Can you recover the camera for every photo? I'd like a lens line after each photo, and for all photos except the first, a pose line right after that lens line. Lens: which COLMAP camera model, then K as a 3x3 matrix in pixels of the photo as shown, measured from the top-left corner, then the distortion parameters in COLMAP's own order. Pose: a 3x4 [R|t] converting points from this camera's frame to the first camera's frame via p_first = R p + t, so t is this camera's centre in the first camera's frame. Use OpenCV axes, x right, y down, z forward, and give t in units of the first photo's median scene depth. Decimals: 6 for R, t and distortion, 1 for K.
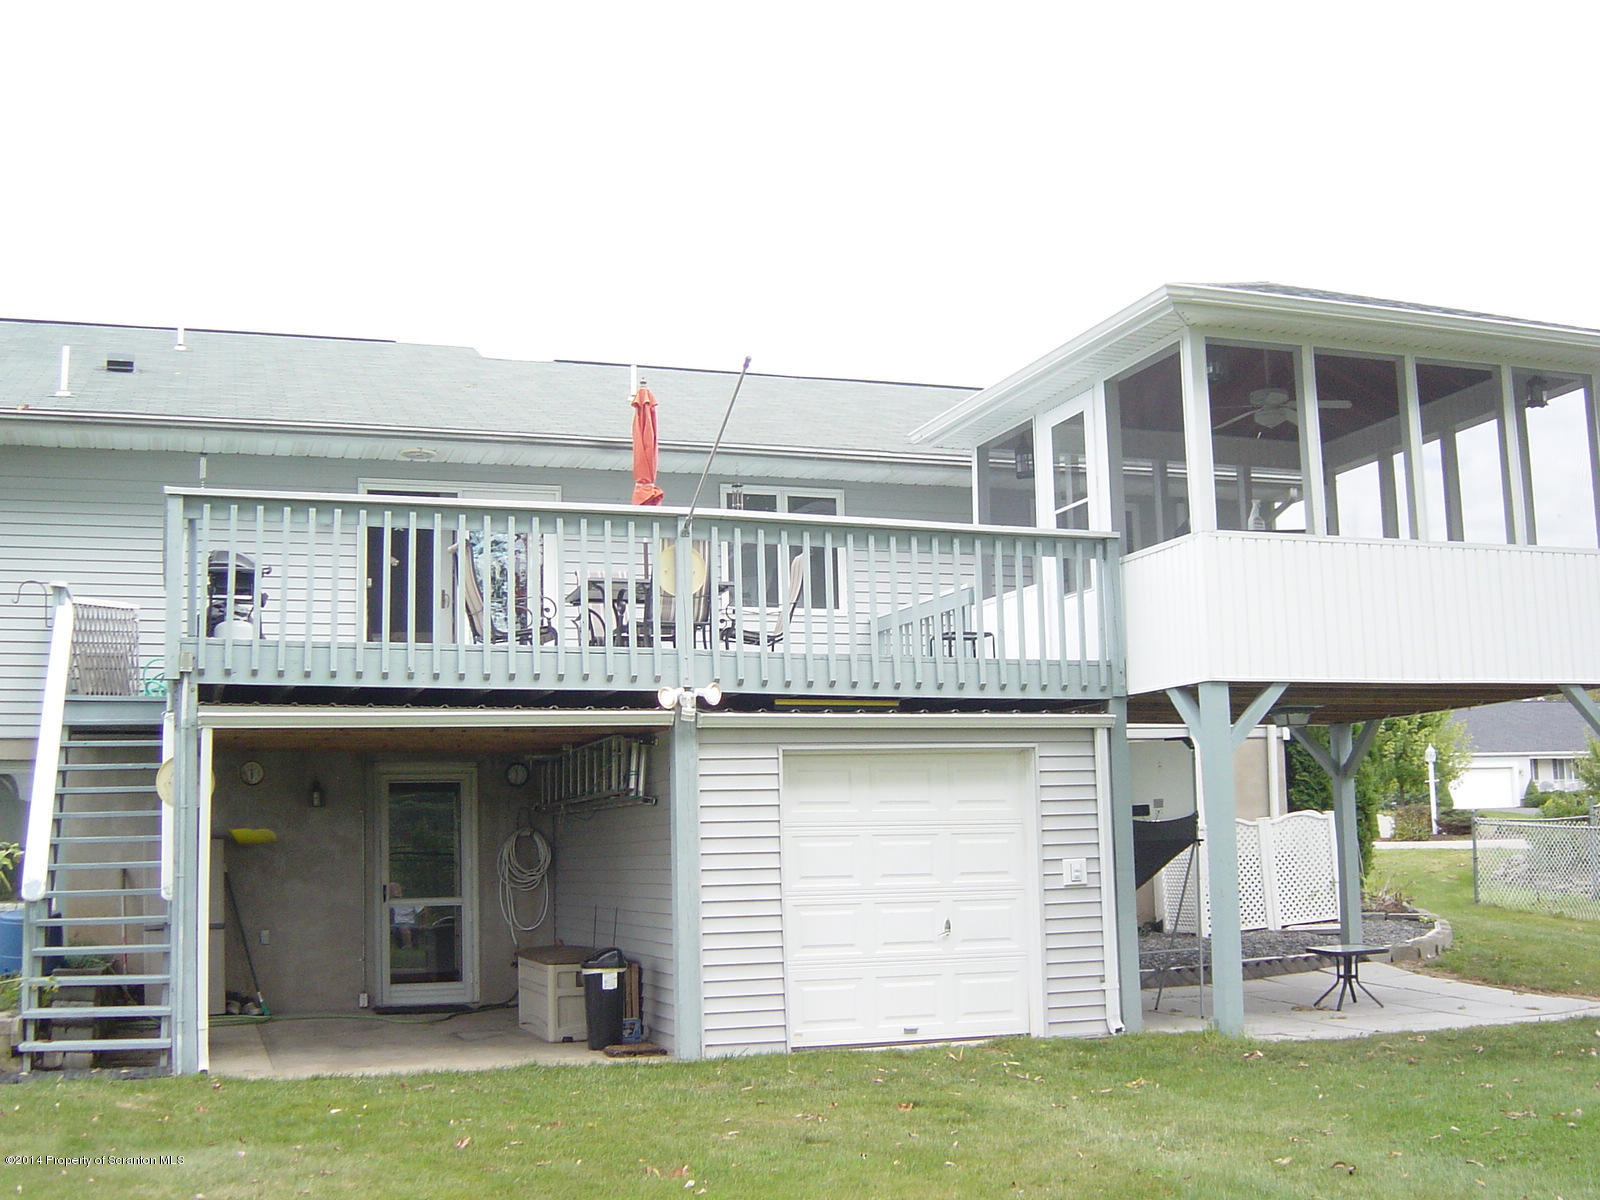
lens RADIAL K [[1828.5, 0, 800.0], [0, 1828.5, 600.0], [0, 0, 1]] dist [-0.150837, 0.043448]
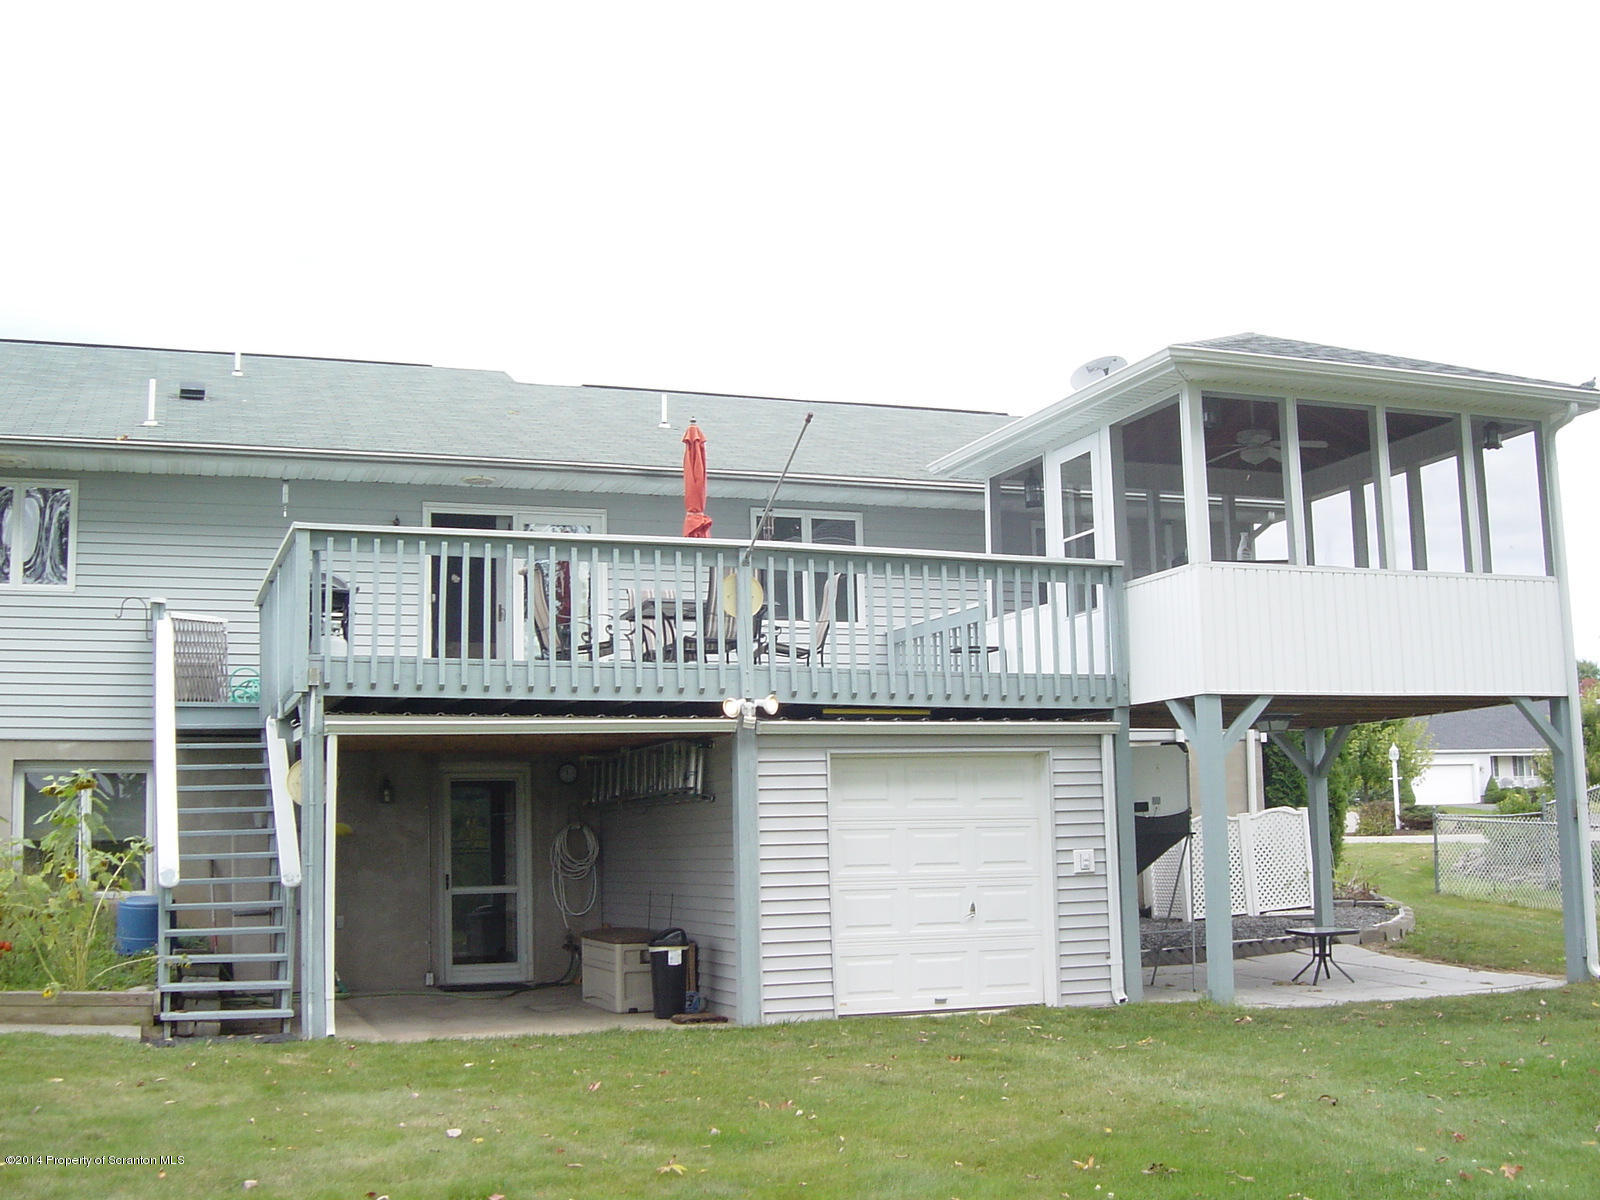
lens RADIAL K [[1828.5, 0, 800.0], [0, 1828.5, 600.0], [0, 0, 1]] dist [-0.150837, 0.043448]
pose [[0.999809, 0.003565, 0.019219, -0.047539], [-0.003624, 0.999989, 0.003075, -0.015869], [-0.019208, -0.003144, 0.999811, -0.127247]]
